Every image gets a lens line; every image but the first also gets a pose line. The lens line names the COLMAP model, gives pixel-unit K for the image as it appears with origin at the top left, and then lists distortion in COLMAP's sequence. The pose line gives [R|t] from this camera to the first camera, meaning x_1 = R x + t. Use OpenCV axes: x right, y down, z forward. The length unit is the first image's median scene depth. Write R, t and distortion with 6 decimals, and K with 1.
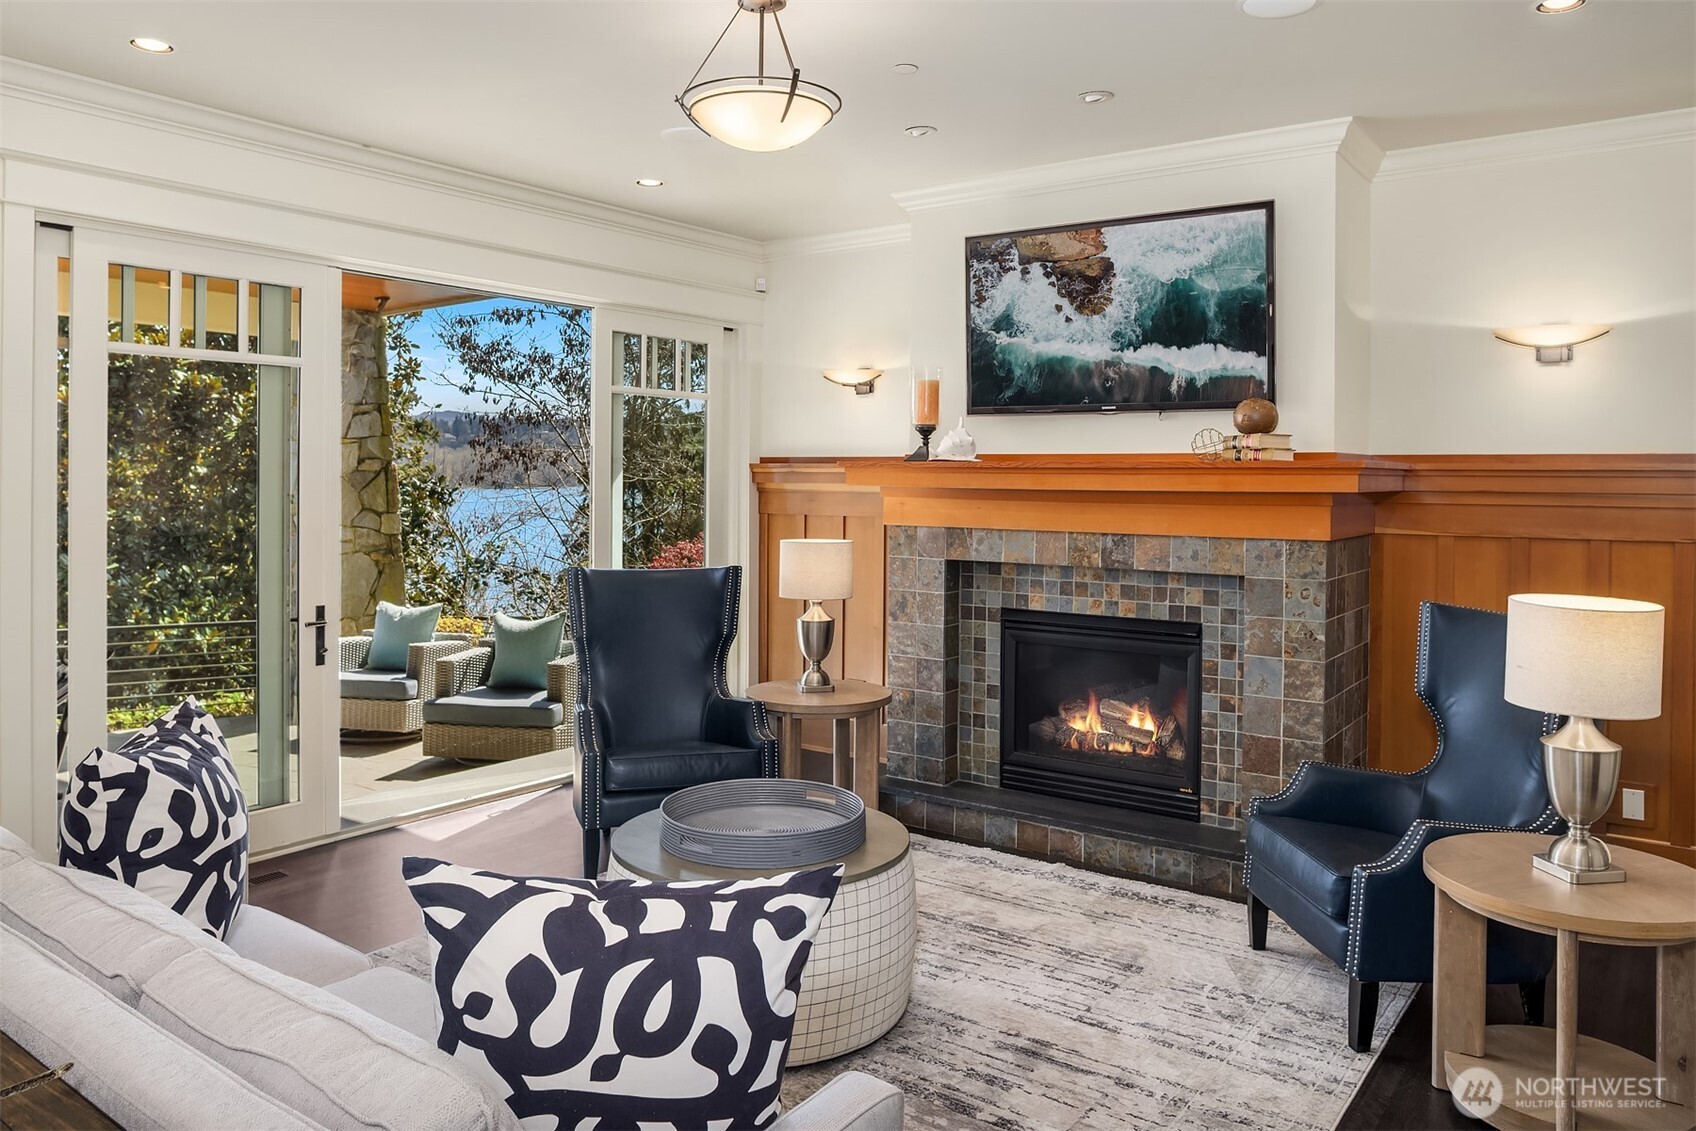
lens RADIAL K [[1168.0, 0, 846.9], [0, 1168.0, 498.7], [0, 0, 1]] dist [-0.086524, 0.074209]
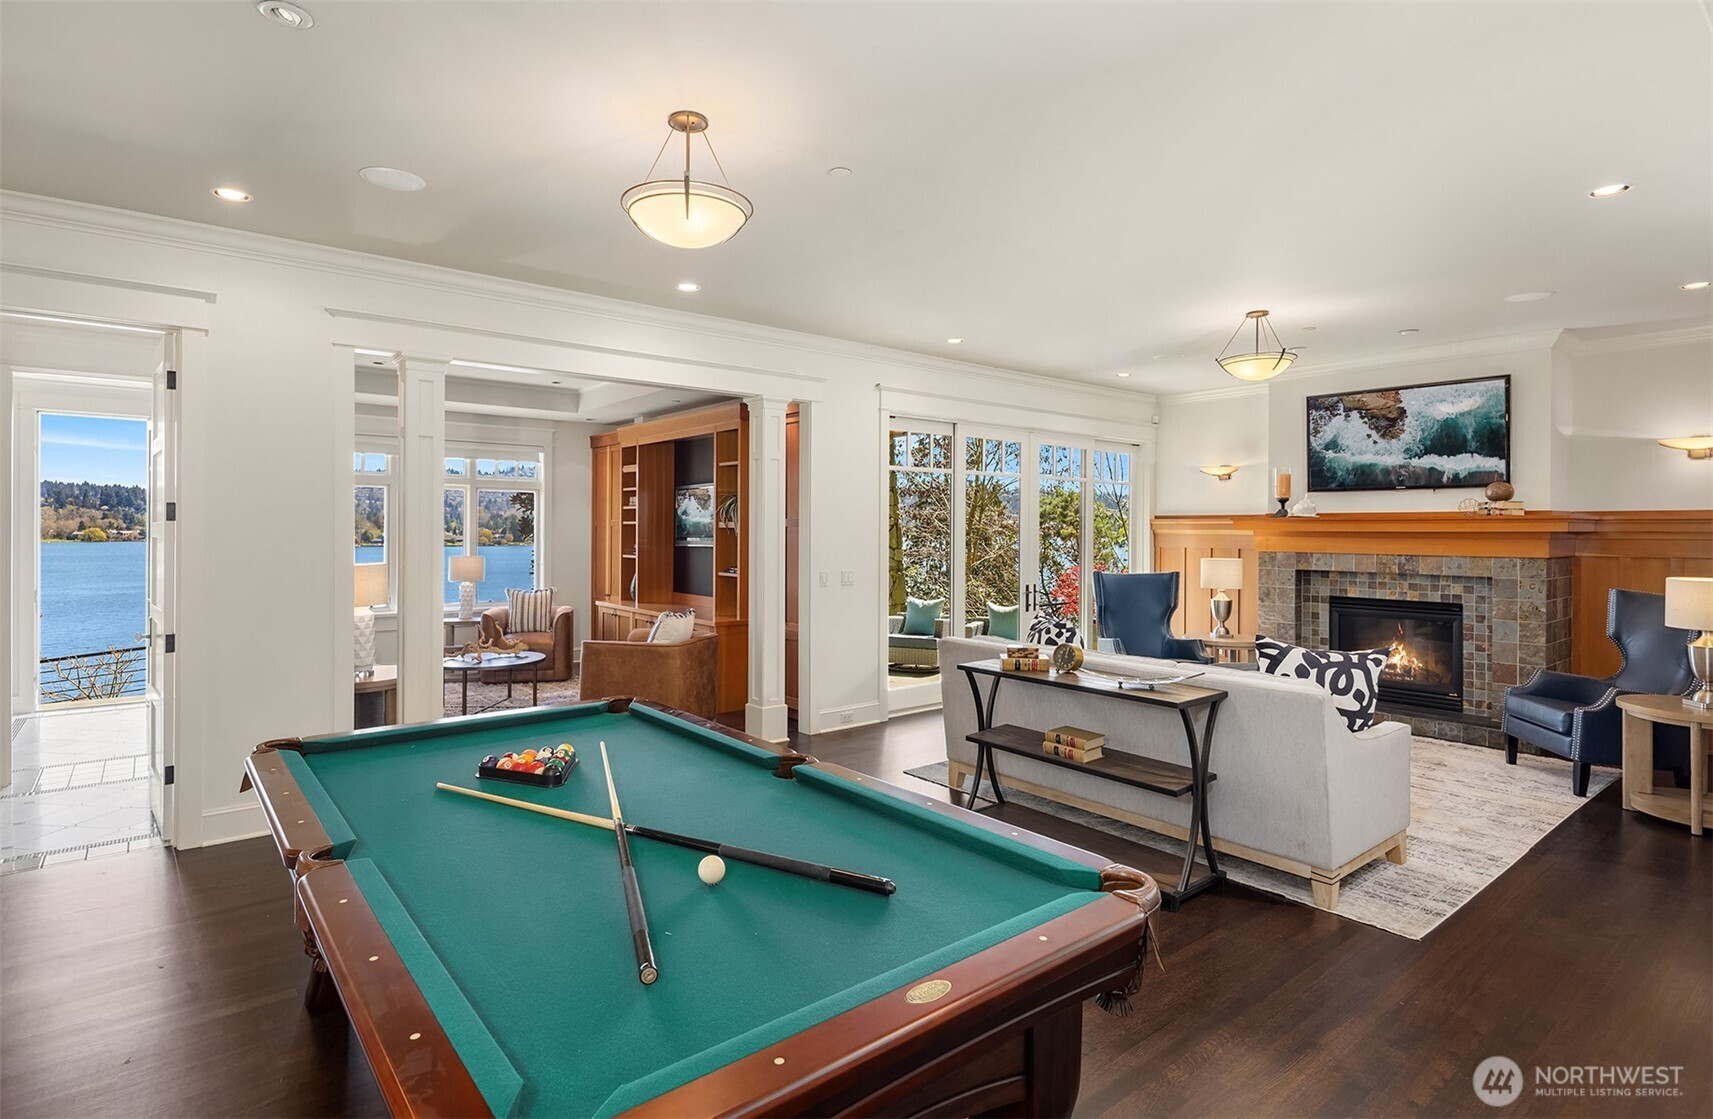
lens RADIAL K [[848.7, 0, 817.5], [0, 848.7, 538.7], [0, 0, 1]] dist [-0.000333, -0.006161]
pose [[0.961408, -0.000684, -0.275127, -0.317066], [-0.001907, 0.999956, -0.009150, 0.018704], [0.275121, 0.009322, 0.961364, -0.593559]]
